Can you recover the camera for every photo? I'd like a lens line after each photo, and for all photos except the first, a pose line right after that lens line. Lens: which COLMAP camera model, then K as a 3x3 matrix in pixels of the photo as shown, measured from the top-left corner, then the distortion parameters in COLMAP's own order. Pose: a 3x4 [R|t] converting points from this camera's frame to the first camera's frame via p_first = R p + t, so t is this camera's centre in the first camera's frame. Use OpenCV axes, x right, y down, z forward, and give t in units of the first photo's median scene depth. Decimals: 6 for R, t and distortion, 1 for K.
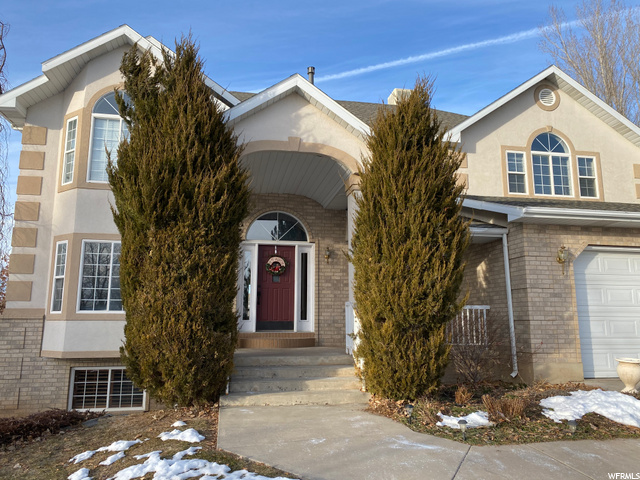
lens RADIAL K [[487.8, 0, 320.0], [0, 487.8, 241.4], [0, 0, 1]] dist [0.066004, -0.090868]
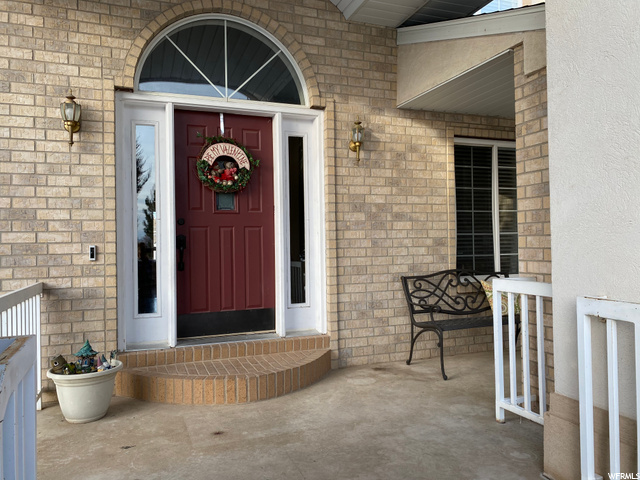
lens RADIAL K [[487.8, 0, 319.7], [0, 487.8, 239.5], [0, 0, 1]] dist [0.066004, -0.090868]
pose [[0.969996, -0.021614, 0.242158, -0.111967], [-0.019530, 0.985894, 0.166228, 0.040547], [-0.242335, -0.165970, 0.955891, 0.613031]]
